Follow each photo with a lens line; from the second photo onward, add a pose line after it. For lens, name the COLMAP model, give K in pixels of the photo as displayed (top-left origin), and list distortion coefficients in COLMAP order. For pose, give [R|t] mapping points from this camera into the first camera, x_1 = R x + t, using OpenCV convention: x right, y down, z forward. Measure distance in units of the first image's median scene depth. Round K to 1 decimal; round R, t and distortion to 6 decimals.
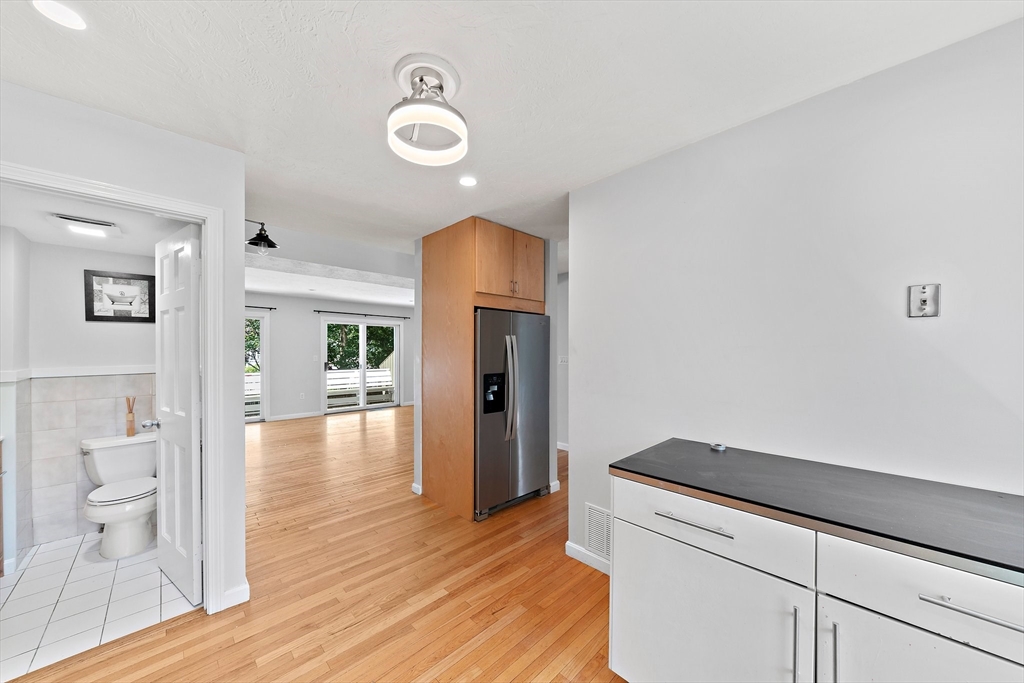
lens RADIAL K [[358.8, 0, 510.6], [0, 358.8, 349.1], [0, 0, 1]] dist [-0.004626, -0.000082]
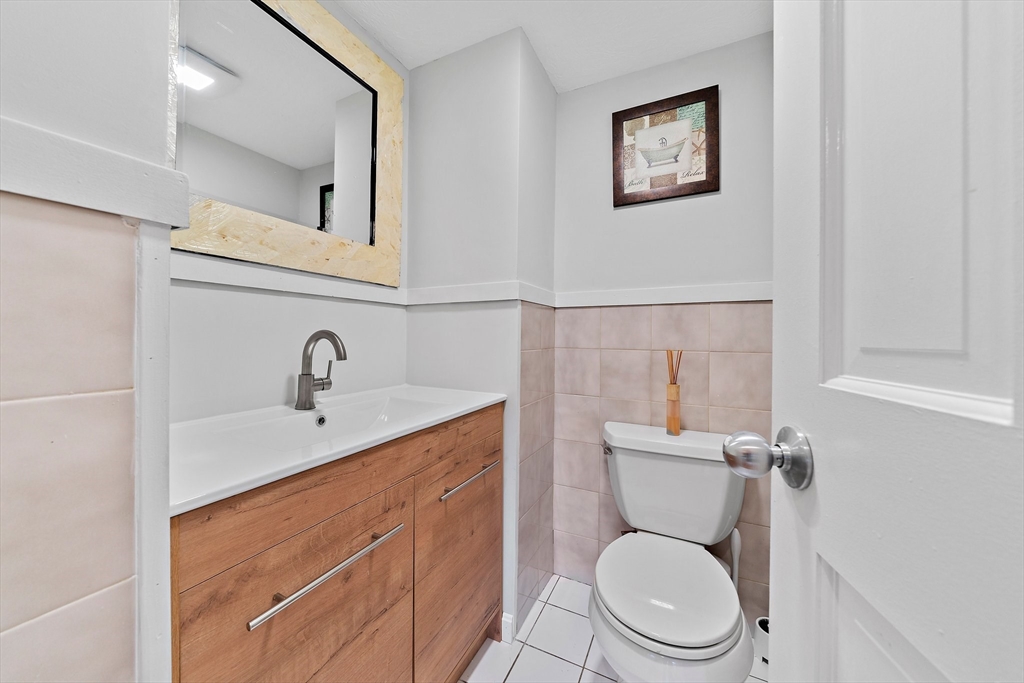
lens RADIAL K [[358.8, 0, 510.2], [0, 358.8, 337.5], [0, 0, 1]] dist [-0.004626, -0.000082]
pose [[0.331076, 0.008275, -0.943568, -0.702886], [-0.008944, 0.999944, 0.005631, 0.118987], [0.943562, 0.006575, 0.331131, 0.650931]]
